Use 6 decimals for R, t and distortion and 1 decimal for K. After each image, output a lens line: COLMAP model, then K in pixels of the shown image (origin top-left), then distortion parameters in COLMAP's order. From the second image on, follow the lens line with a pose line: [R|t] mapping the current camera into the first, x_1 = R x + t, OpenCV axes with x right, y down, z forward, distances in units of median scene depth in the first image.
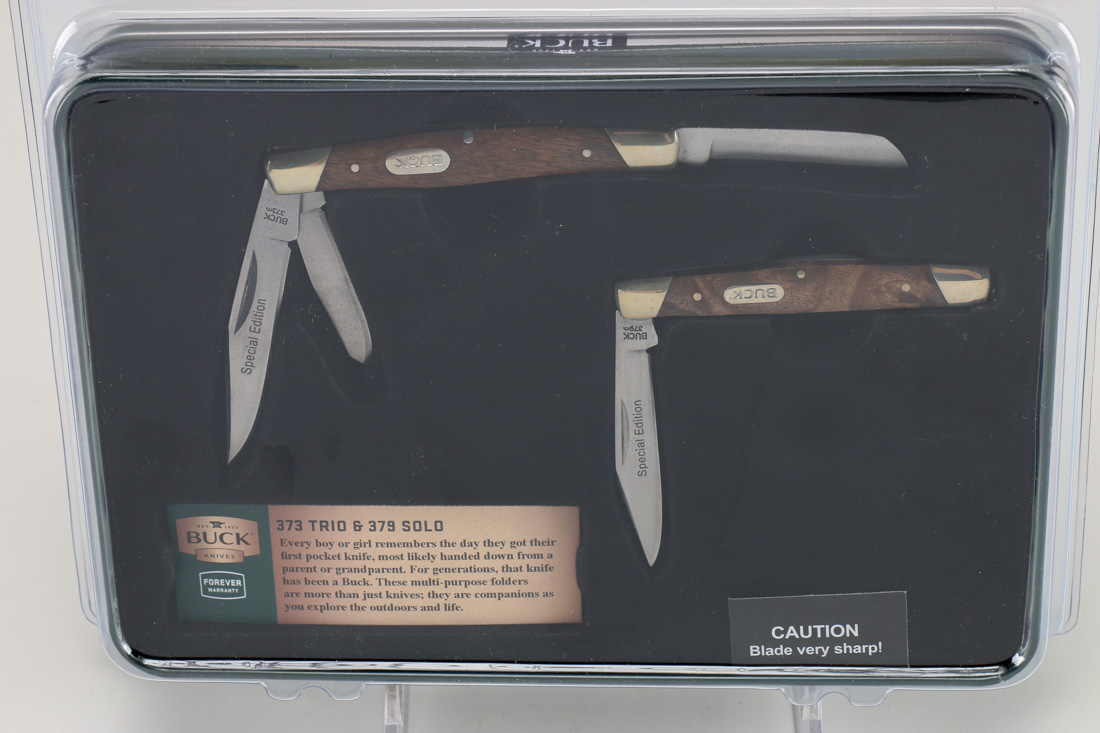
lens RADIAL K [[2947.3, 0, 546.6], [0, 2947.3, 364.1], [0, 0, 1]] dist [0.174241, 0.000000]
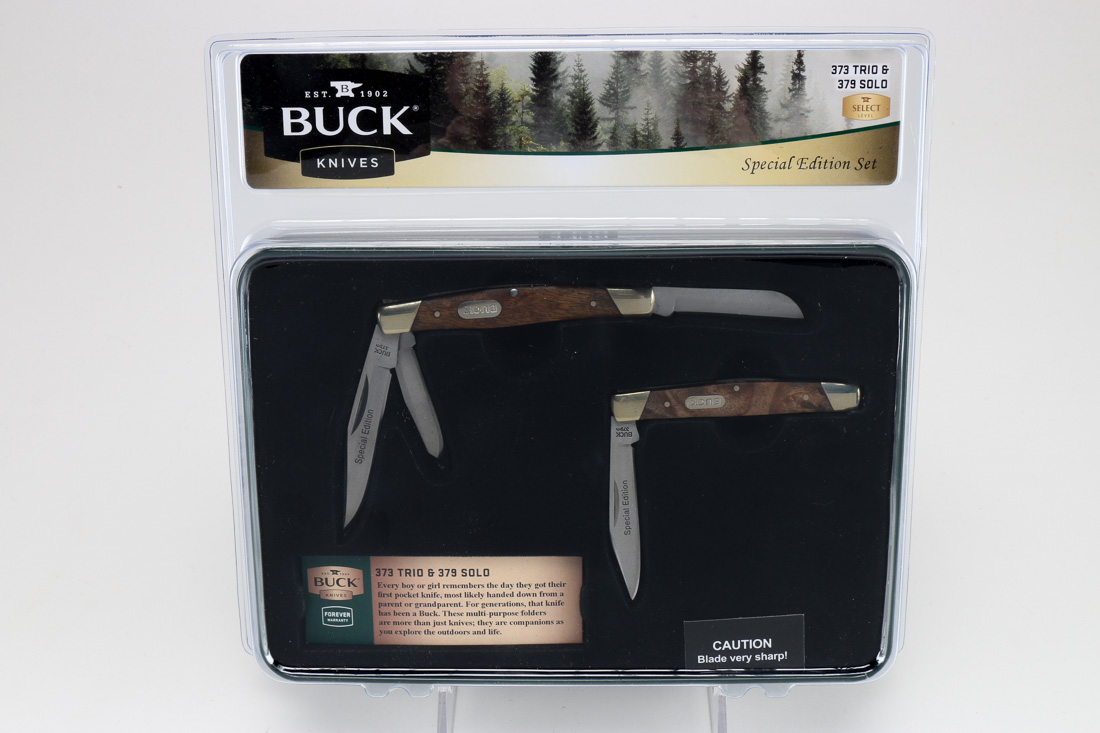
lens RADIAL K [[1345.0, 0, 550.6], [0, 1345.0, 355.8], [0, 0, 1]] dist [-0.102537, 0.000000]
pose [[0.998658, 0.010841, 0.050640, -0.039697], [0.001254, 0.972498, -0.232909, 0.105550], [-0.051772, 0.232660, 0.971179, 0.326782]]
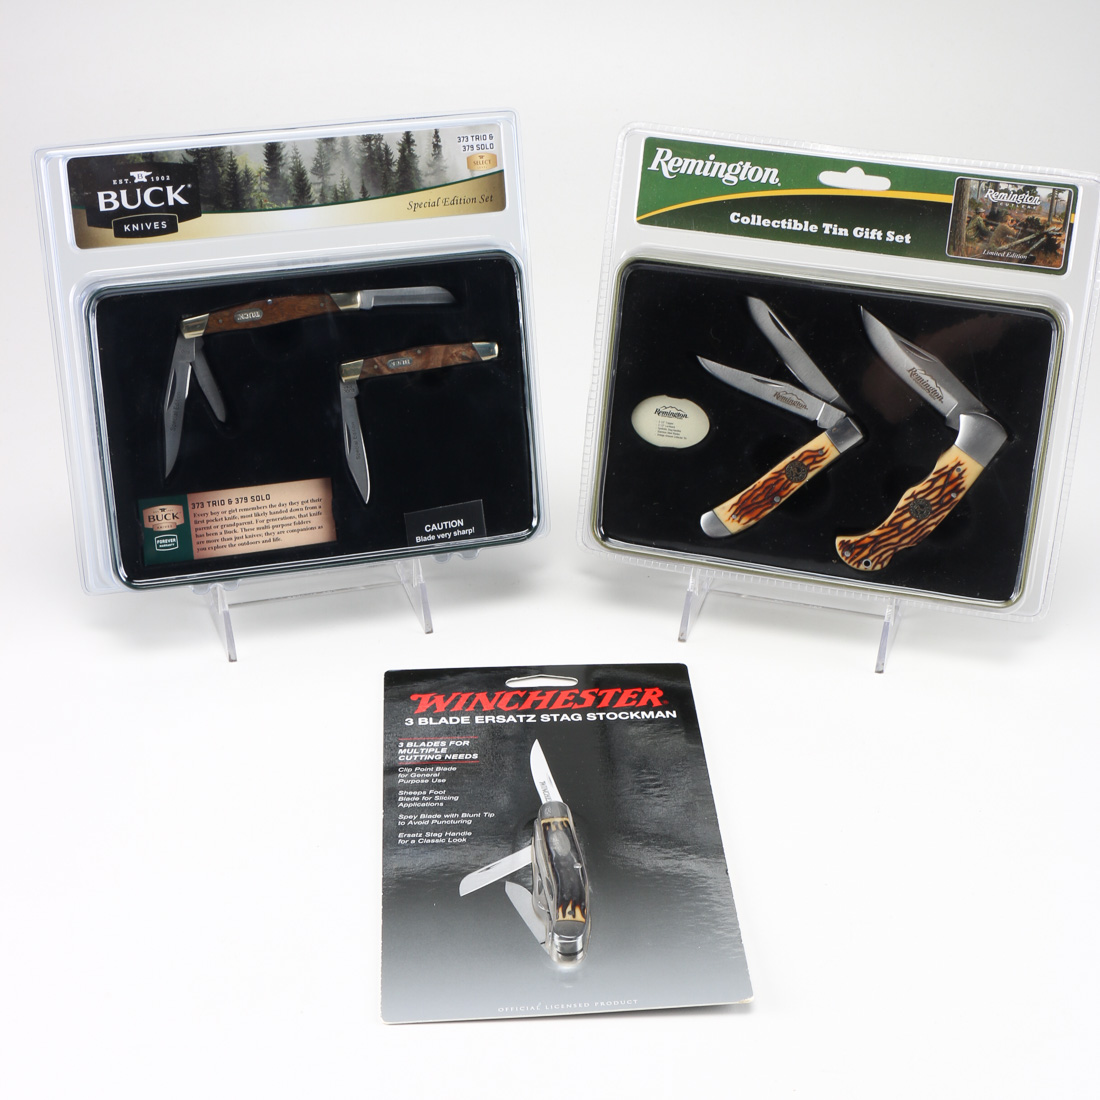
lens RADIAL K [[2276.2, 0, 553.7], [0, 2276.2, 556.7], [0, 0, 1]] dist [-0.002678, 0.000000]
pose [[0.946794, -0.107680, 0.303292, -0.347531], [0.179674, 0.958691, -0.220518, 0.500374], [-0.267018, 0.263279, 0.927031, -0.582506]]
